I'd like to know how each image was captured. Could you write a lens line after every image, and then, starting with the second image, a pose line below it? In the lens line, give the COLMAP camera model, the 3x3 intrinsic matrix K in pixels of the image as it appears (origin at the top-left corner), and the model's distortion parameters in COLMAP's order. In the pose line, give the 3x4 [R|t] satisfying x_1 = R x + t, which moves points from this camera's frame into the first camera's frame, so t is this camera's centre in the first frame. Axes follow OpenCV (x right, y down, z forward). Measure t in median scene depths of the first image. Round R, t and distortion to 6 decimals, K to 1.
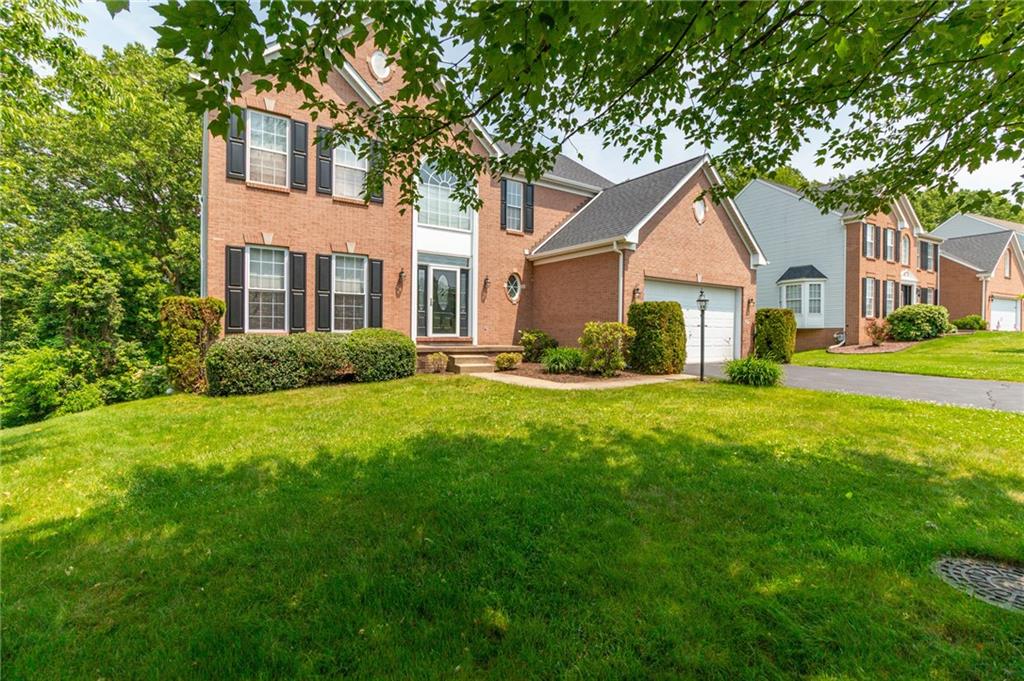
lens RADIAL K [[469.2, 0, 515.4], [0, 469.2, 334.1], [0, 0, 1]] dist [0.000676, 0.000568]
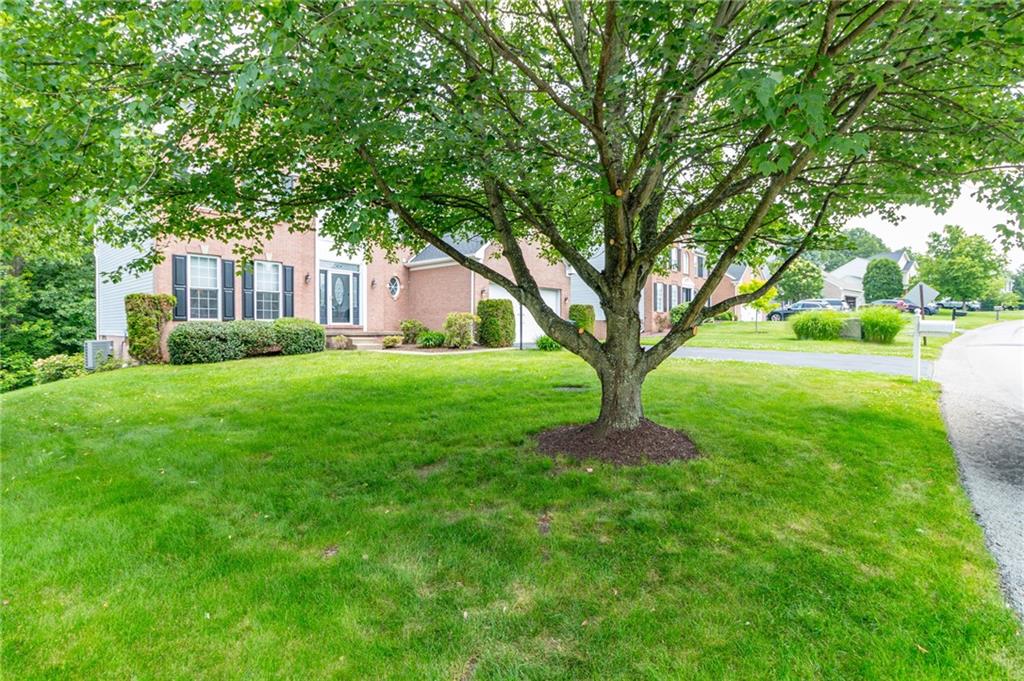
lens RADIAL K [[469.2, 0, 515.4], [0, 469.2, 334.1], [0, 0, 1]] dist [0.000676, 0.000568]
pose [[0.965109, -0.013248, 0.261513, -0.028652], [0.011479, 0.999900, 0.008291, 0.030799], [-0.261597, -0.005000, 0.965164, -0.459492]]
